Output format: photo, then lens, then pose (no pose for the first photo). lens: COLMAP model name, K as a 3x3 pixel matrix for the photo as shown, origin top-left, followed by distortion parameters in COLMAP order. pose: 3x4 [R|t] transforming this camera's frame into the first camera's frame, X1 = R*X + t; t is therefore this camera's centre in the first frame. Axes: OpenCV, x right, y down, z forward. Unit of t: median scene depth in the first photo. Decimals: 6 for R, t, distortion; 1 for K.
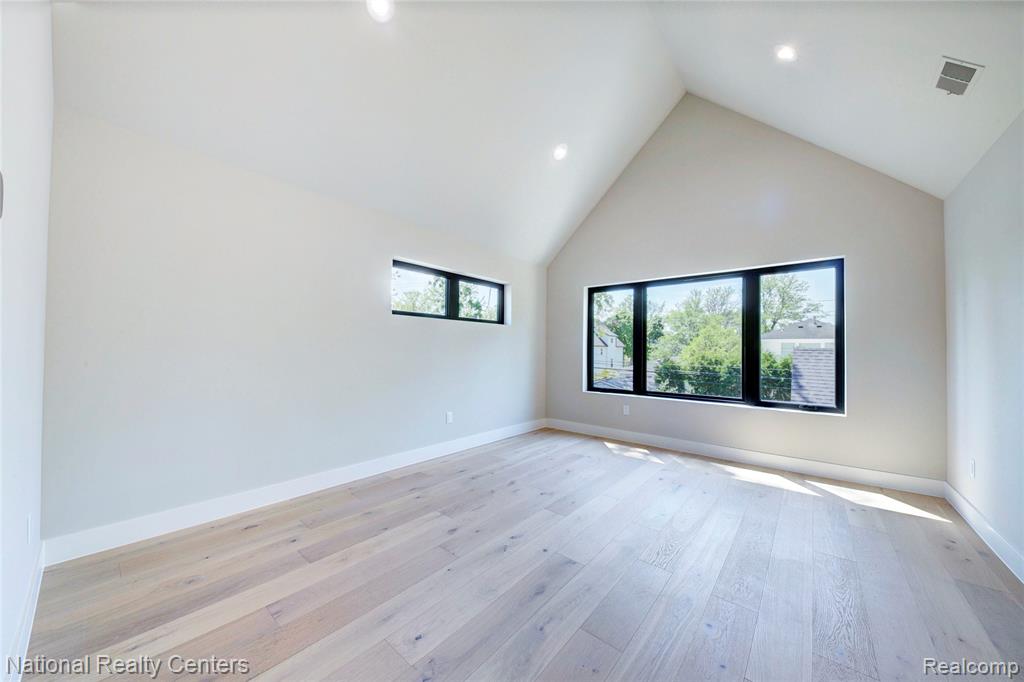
lens RADIAL K [[358.7, 0, 513.3], [0, 358.7, 345.8], [0, 0, 1]] dist [0.013126, -0.008714]
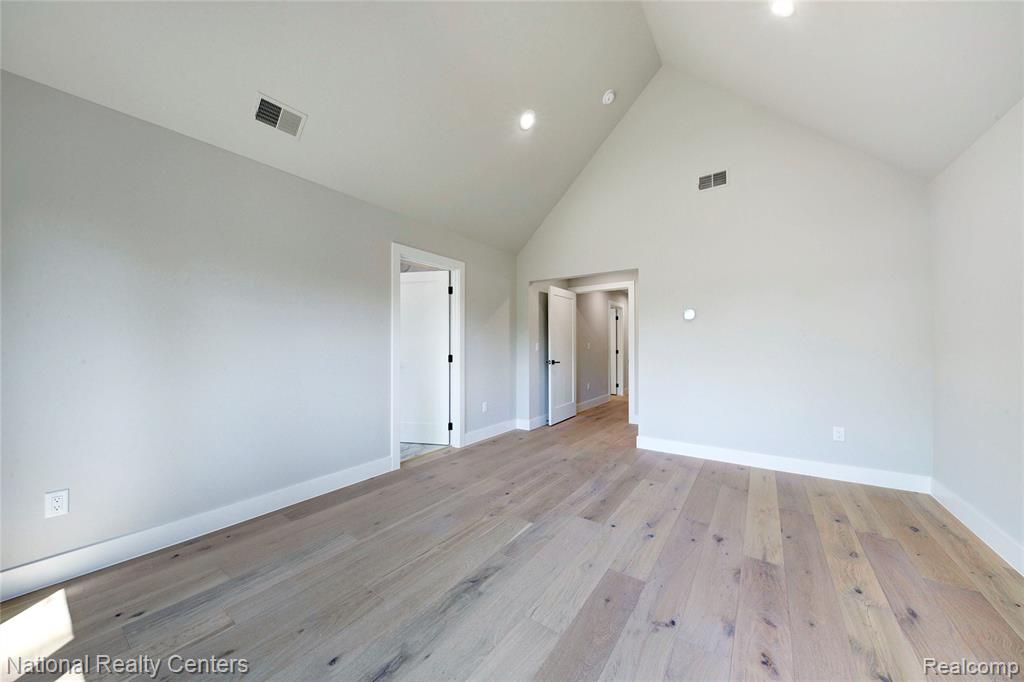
lens RADIAL K [[358.7, 0, 513.3], [0, 358.7, 345.8], [0, 0, 1]] dist [0.013126, -0.008714]
pose [[-0.996307, -0.010622, -0.085207, 0.440020], [-0.009570, 0.999873, -0.012753, 0.024697], [0.085332, -0.011890, -0.996282, 1.846345]]
